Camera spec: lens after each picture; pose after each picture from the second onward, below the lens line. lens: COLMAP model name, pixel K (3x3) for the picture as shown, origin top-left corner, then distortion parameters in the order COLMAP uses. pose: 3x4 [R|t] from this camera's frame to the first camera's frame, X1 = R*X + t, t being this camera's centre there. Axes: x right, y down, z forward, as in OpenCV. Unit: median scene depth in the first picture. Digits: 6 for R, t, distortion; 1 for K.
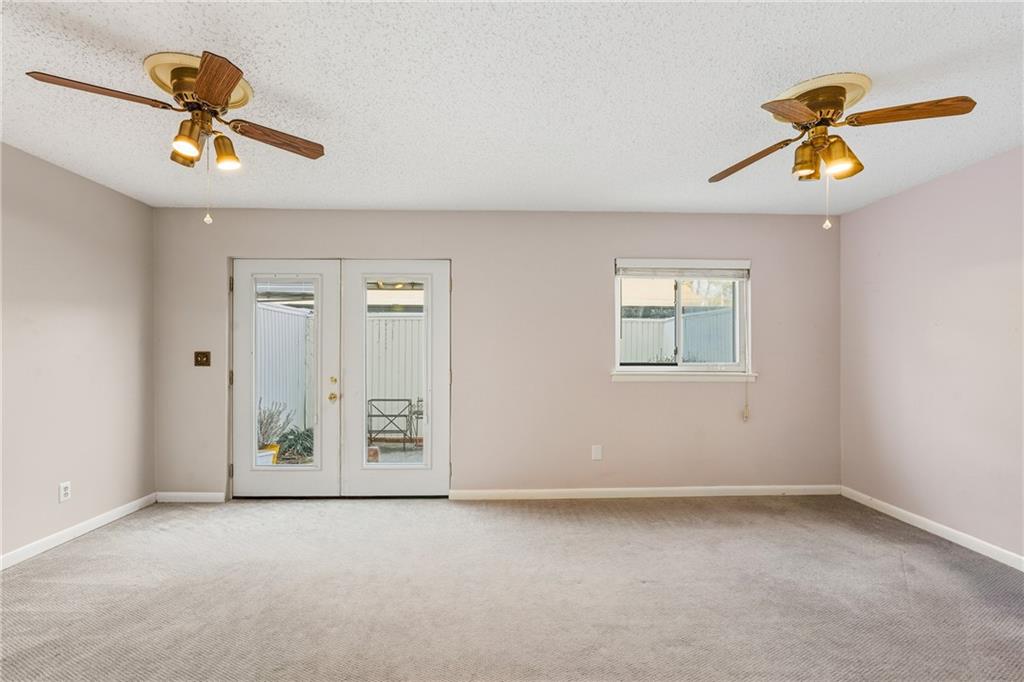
lens RADIAL K [[462.5, 0, 510.7], [0, 462.5, 350.1], [0, 0, 1]] dist [-0.015868, 0.000865]
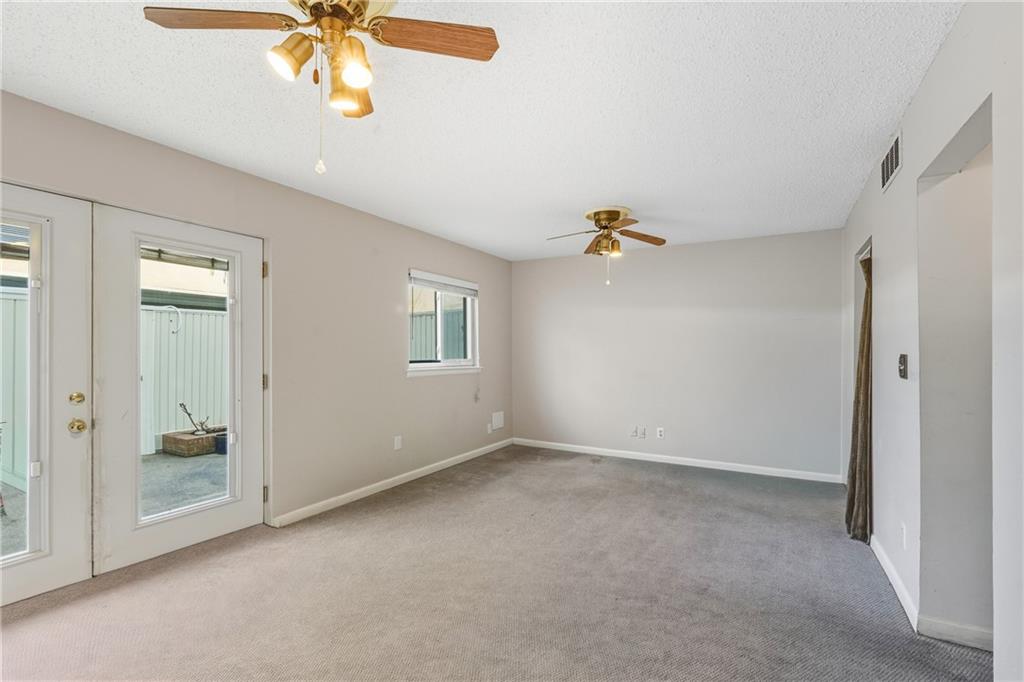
lens RADIAL K [[462.5, 0, 508.5], [0, 462.5, 345.6], [0, 0, 1]] dist [-0.015868, 0.000865]
pose [[0.520902, 0.008351, 0.853575, -0.608267], [-0.006470, 0.999962, -0.005835, -0.004533], [-0.853592, -0.002483, 0.520937, 0.204825]]
